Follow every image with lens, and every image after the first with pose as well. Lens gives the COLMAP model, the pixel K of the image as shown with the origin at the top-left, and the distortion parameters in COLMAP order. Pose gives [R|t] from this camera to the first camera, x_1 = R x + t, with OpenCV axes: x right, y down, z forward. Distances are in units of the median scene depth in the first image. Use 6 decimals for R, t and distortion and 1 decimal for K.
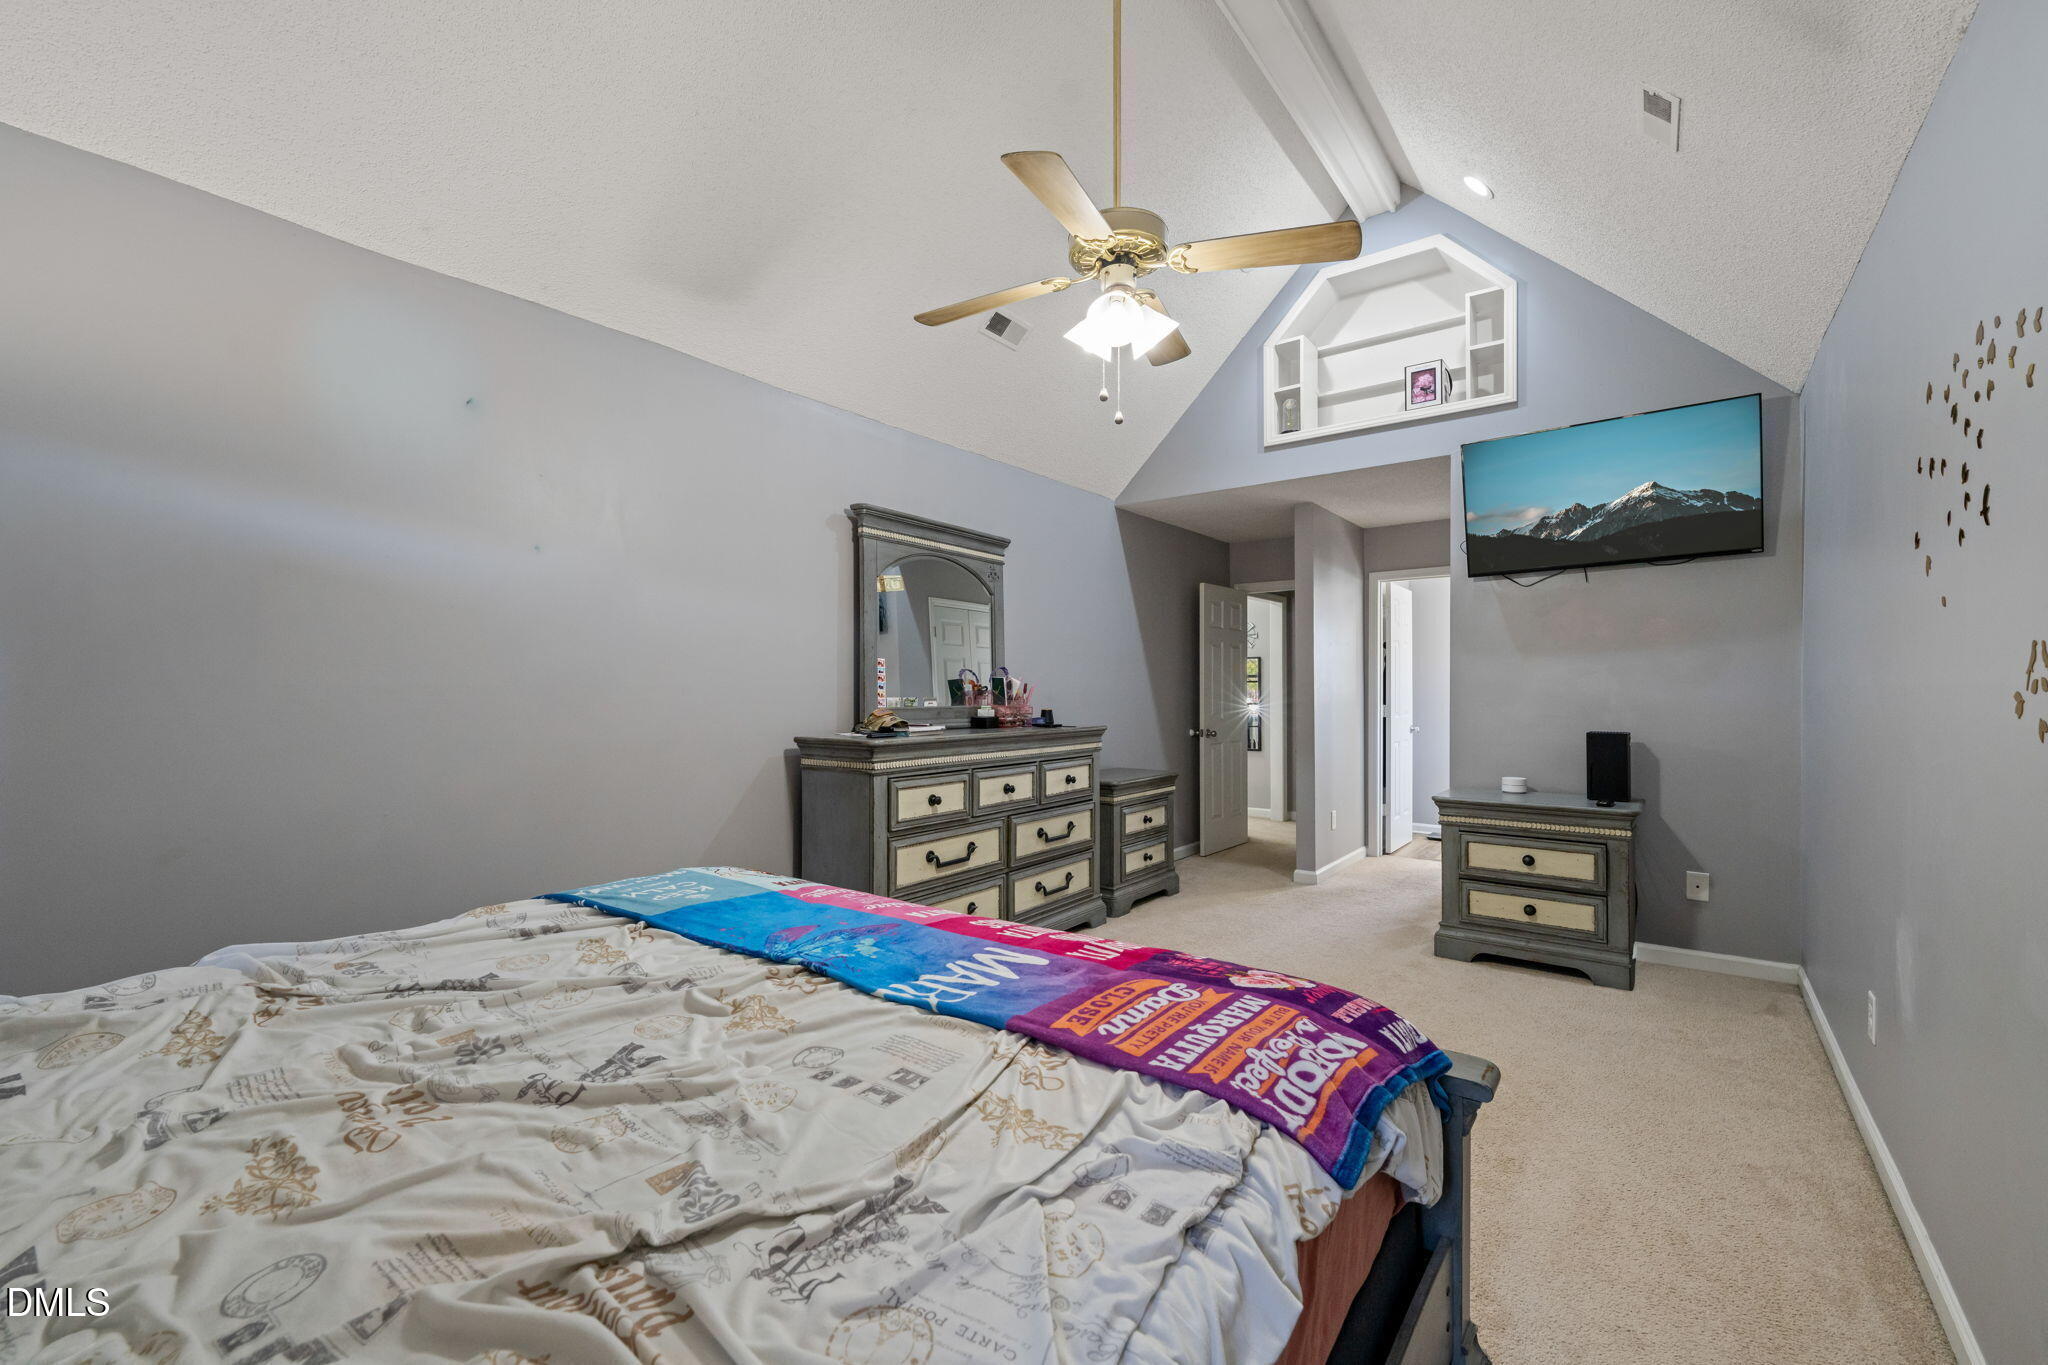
lens RADIAL K [[832.6, 0, 1024.0], [0, 832.6, 682.5], [0, 0, 1]] dist [0.000340, 0.000002]
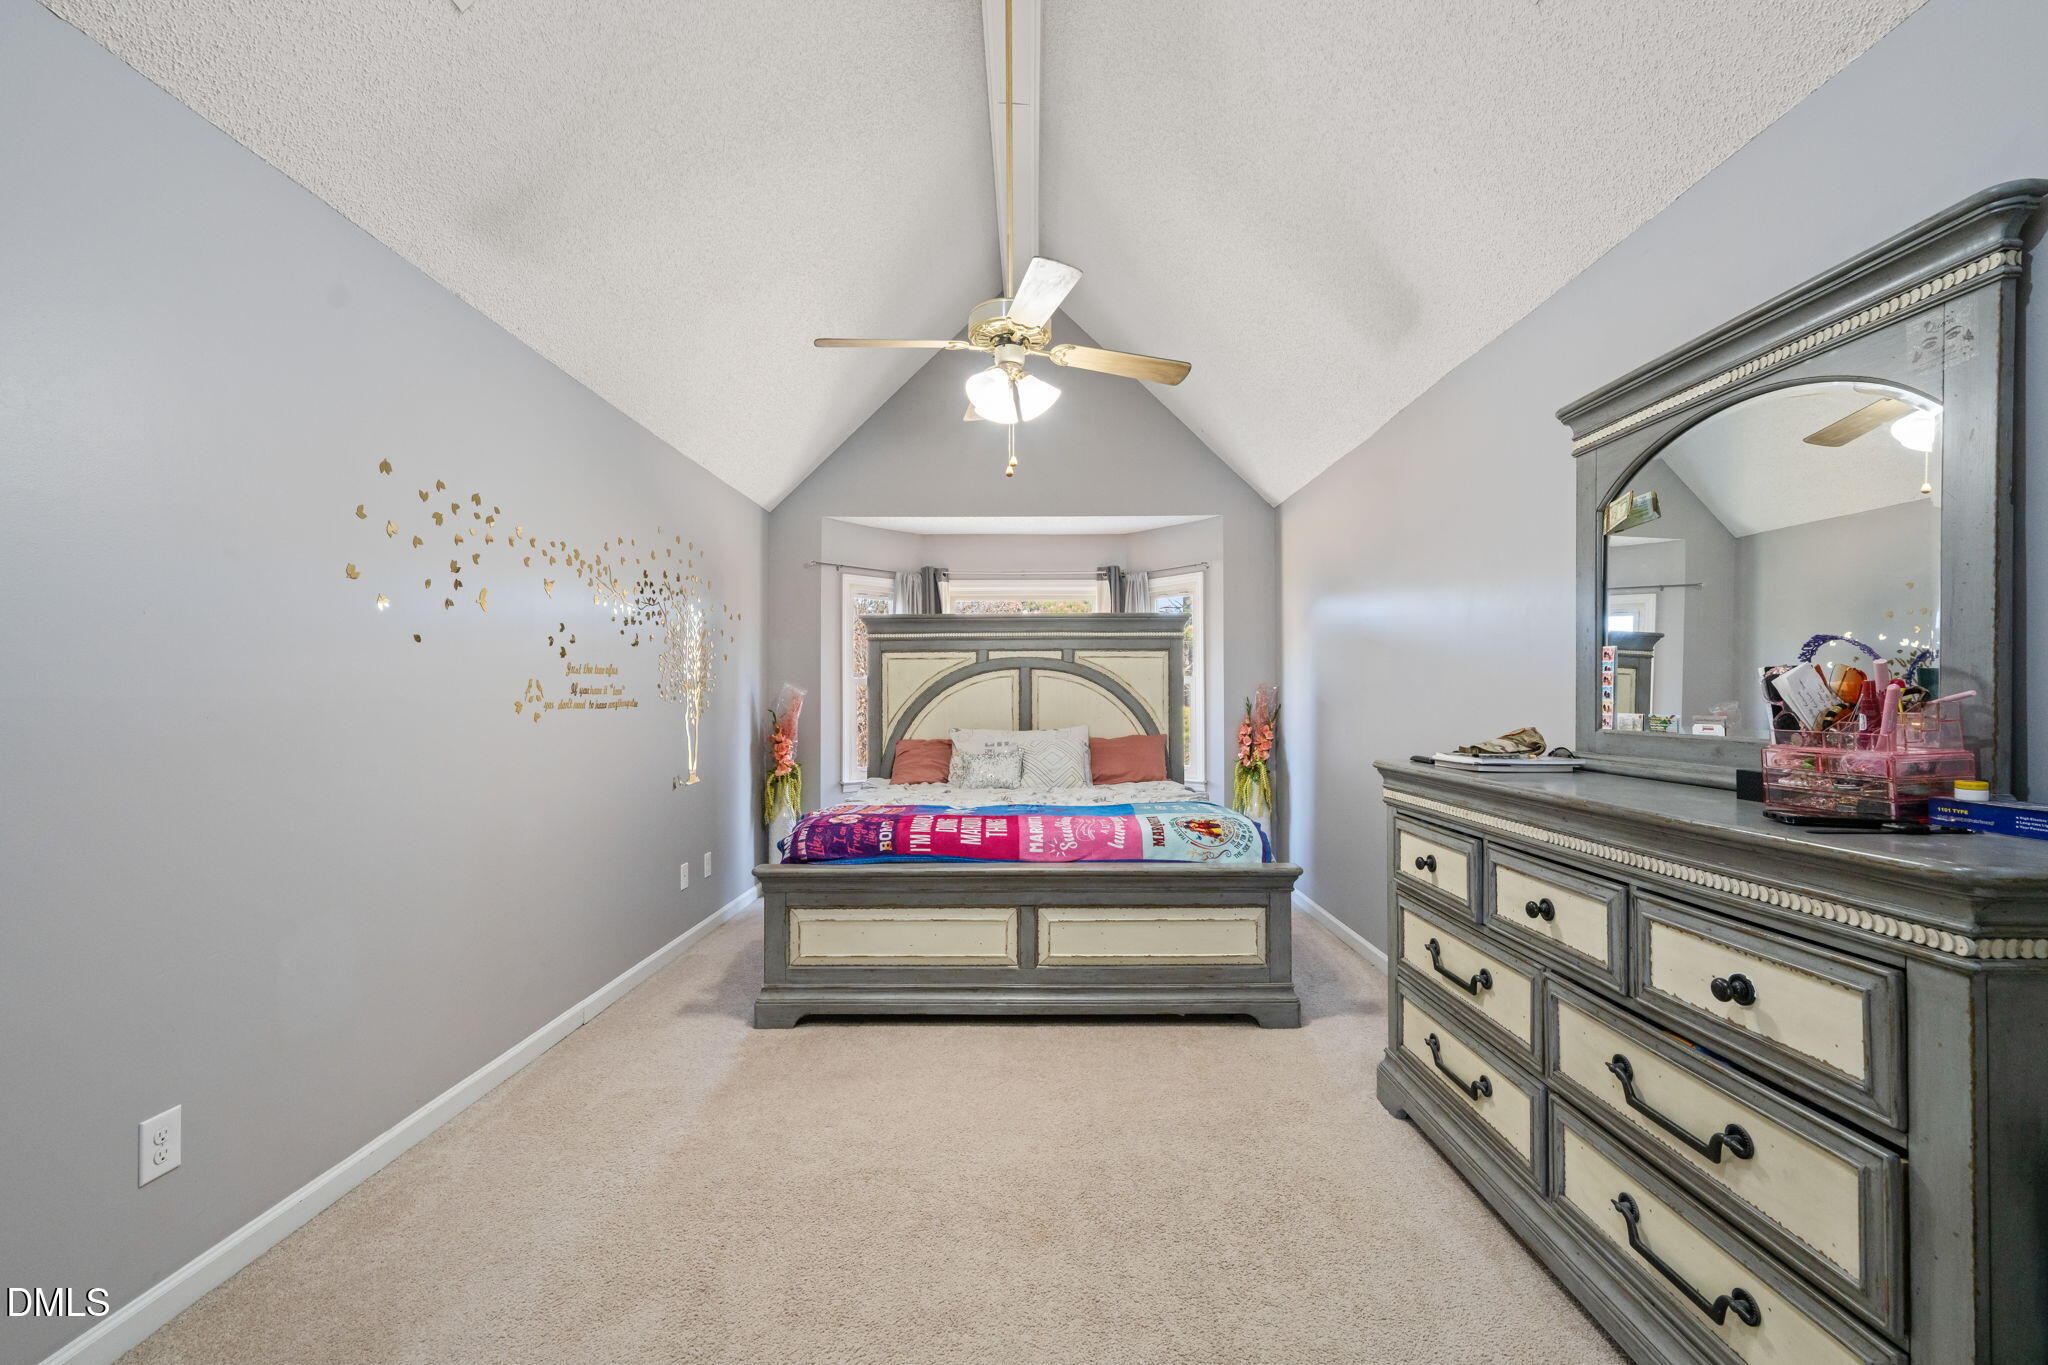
lens RADIAL K [[832.6, 0, 1024.0], [0, 832.6, 682.5], [0, 0, 1]] dist [0.000340, 0.000002]
pose [[-0.791182, 0.000347, -0.611581, 0.487096], [0.007128, 0.999937, -0.008653, -0.000862], [0.611539, -0.011205, -0.791135, 1.143825]]
